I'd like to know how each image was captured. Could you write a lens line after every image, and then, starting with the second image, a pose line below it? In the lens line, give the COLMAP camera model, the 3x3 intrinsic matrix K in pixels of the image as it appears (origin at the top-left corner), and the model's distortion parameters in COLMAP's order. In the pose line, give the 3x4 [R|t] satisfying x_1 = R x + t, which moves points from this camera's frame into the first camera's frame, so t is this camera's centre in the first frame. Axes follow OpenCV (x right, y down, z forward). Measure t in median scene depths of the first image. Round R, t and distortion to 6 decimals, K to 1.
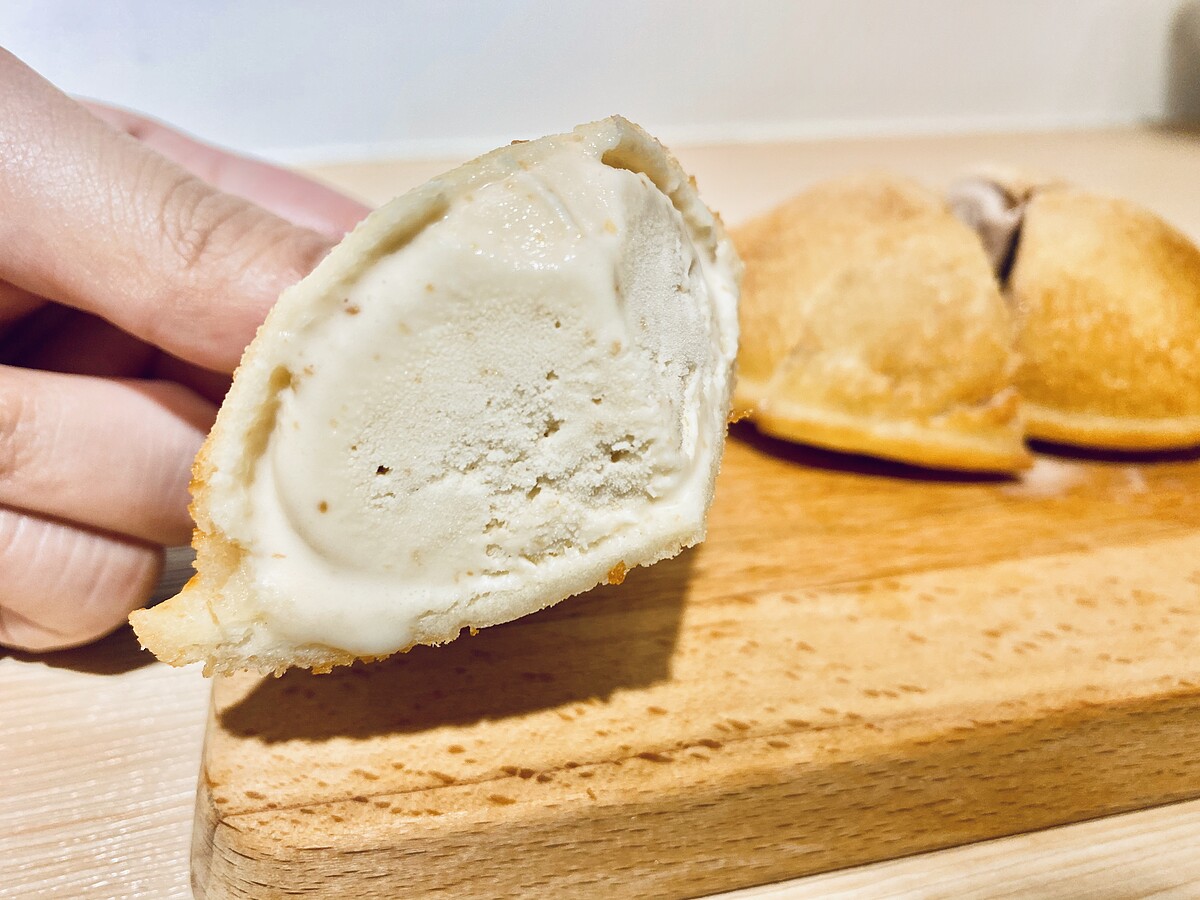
lens RADIAL K [[922.3, 0, 600.8], [0, 922.3, 447.8], [0, 0, 1]] dist [-0.000591, -0.000401]
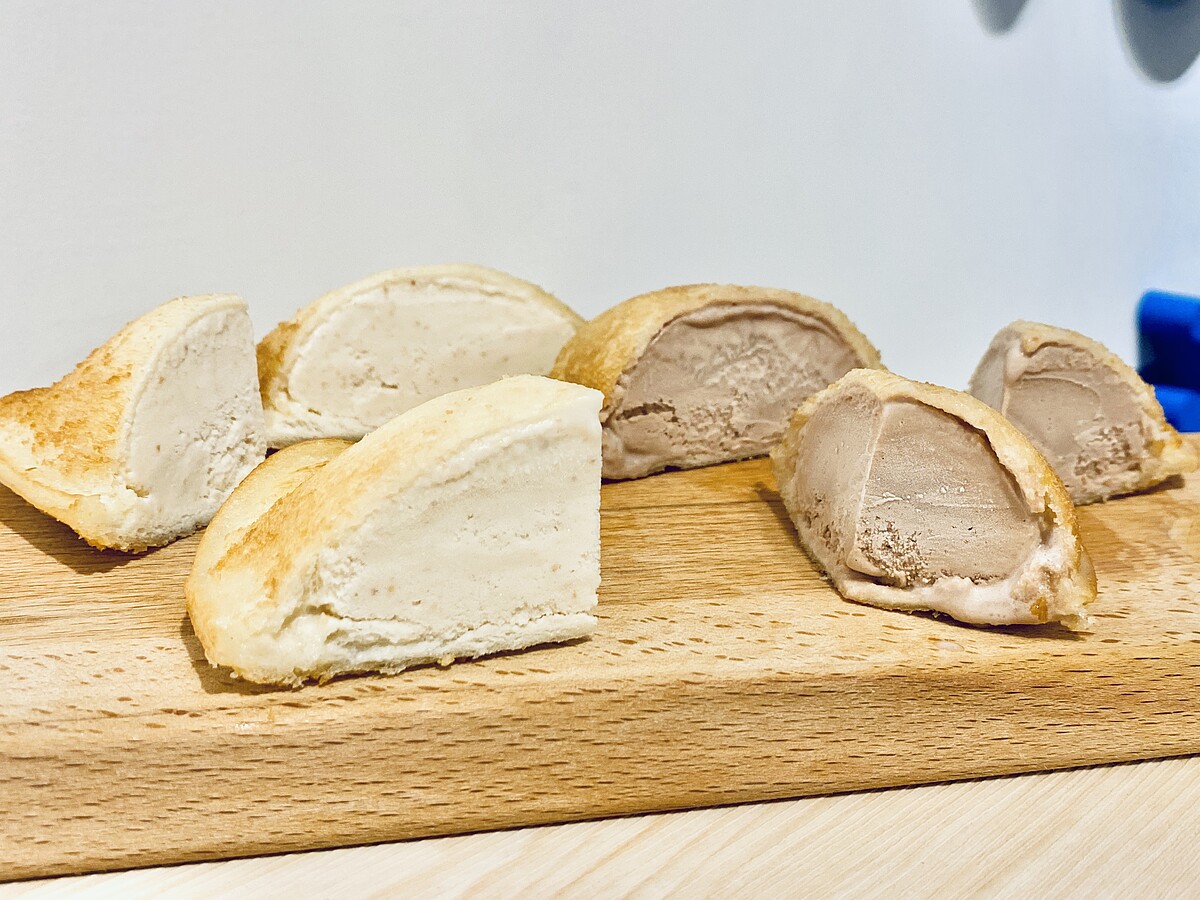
lens RADIAL K [[1329.5, 0, 599.3], [0, 1329.5, 450.1], [0, 0, 1]] dist [-0.030894, 0.000000]
pose [[0.999086, 0.014277, 0.040292, 0.369657], [-0.002525, 0.960643, -0.277775, 0.491291], [-0.042672, 0.277419, 0.959801, -0.707904]]
